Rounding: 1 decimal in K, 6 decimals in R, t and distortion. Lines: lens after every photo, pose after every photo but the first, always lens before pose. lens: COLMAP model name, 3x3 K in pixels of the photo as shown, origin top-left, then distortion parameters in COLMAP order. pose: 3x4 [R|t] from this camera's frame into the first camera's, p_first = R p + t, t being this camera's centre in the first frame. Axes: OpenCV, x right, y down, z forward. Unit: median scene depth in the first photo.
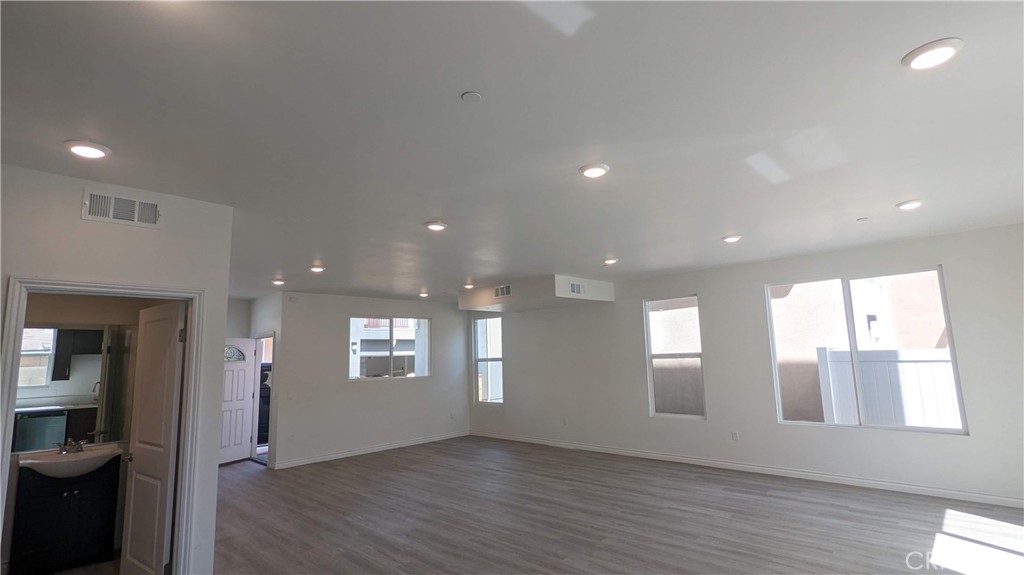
lens RADIAL K [[477.4, 0, 512.0], [0, 477.4, 287.5], [0, 0, 1]] dist [0.001021, 0.000184]
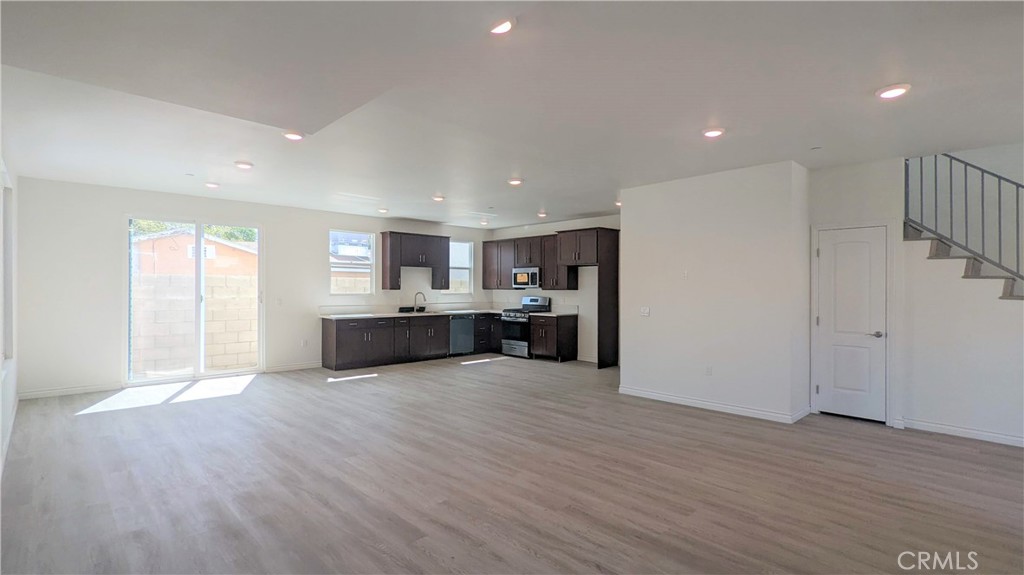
lens RADIAL K [[482.6, 0, 530.1], [0, 482.6, 286.2], [0, 0, 1]] dist [-0.000115, 0.000046]
pose [[-0.999565, 0.027824, 0.009736, -0.163493], [0.026077, 0.988627, -0.148108, 0.312575], [-0.013747, -0.147789, -0.988923, 1.879457]]
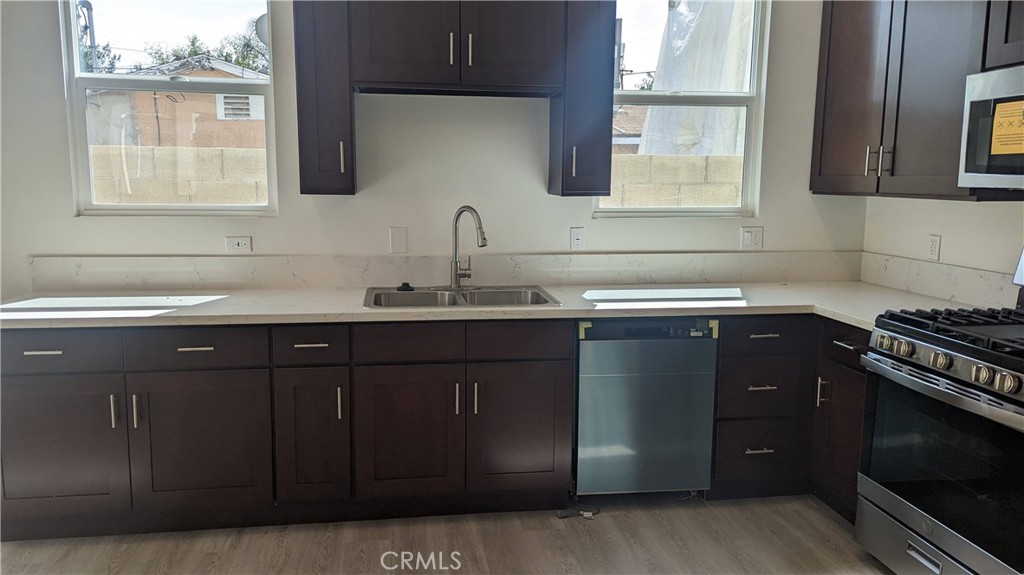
lens RADIAL K [[733.9, 0, 508.1], [0, 733.9, 275.8], [0, 0, 1]] dist [0.075059, -0.094655]
pose [[-0.796489, -0.055179, 0.602130, -0.140466], [-0.071319, 0.997449, -0.002934, 0.113209], [-0.600433, -0.045280, -0.798392, 0.556208]]
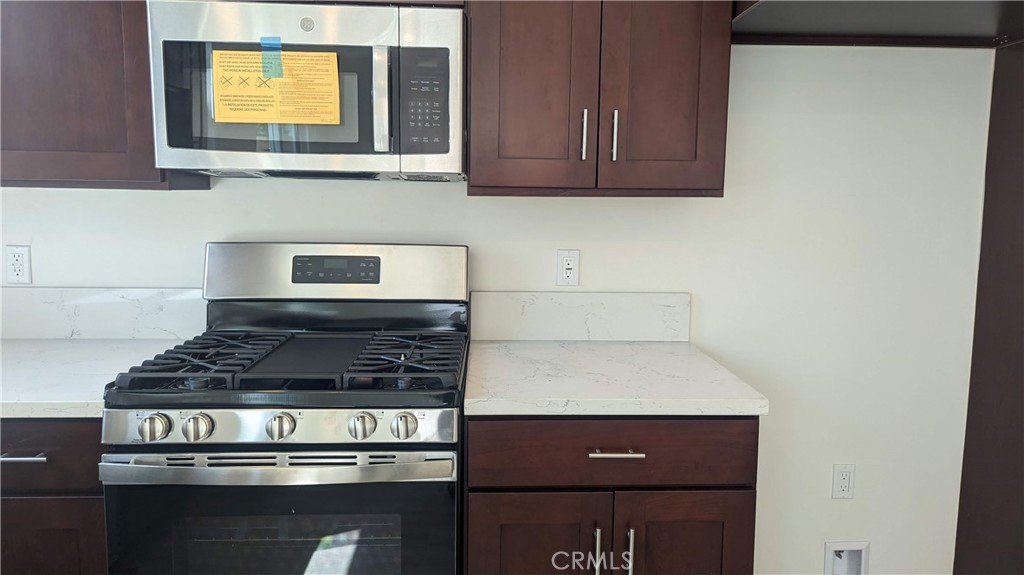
lens RADIAL K [[733.9, 0, 508.1], [0, 733.9, 275.8], [0, 0, 1]] dist [0.075059, -0.094655]
pose [[-0.686788, 0.103016, -0.719520, 0.067298], [0.111187, 0.993145, 0.036063, 0.082857], [0.718303, -0.055234, -0.693534, 0.310371]]
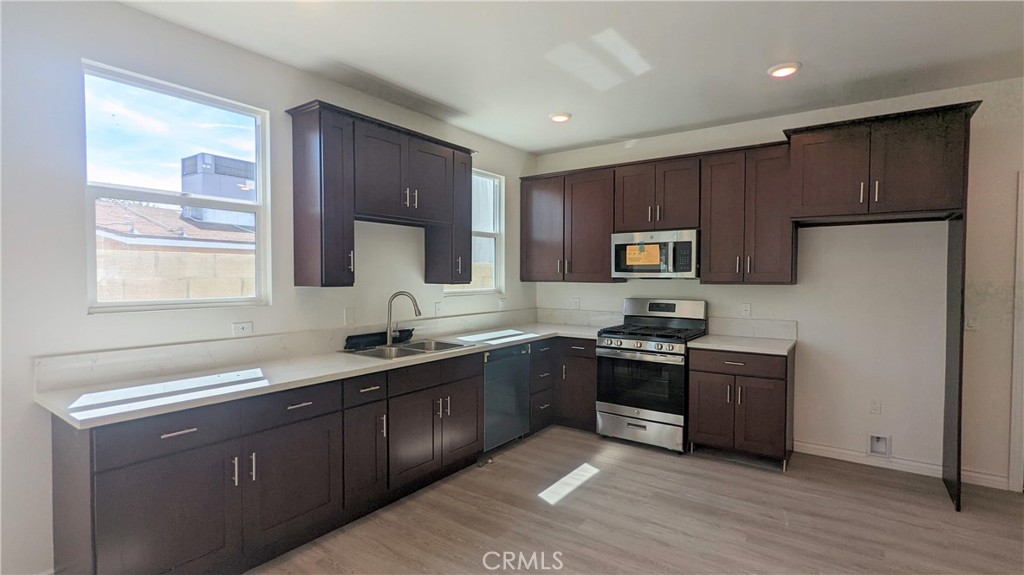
lens RADIAL K [[483.4, 0, 519.2], [0, 483.4, 284.7], [0, 0, 1]] dist [0.000632, 0.000355]
pose [[-0.986776, 0.032060, -0.158890, 0.219733], [0.051332, 0.991600, -0.118720, 0.131682], [0.153749, -0.125306, -0.980132, 0.755947]]
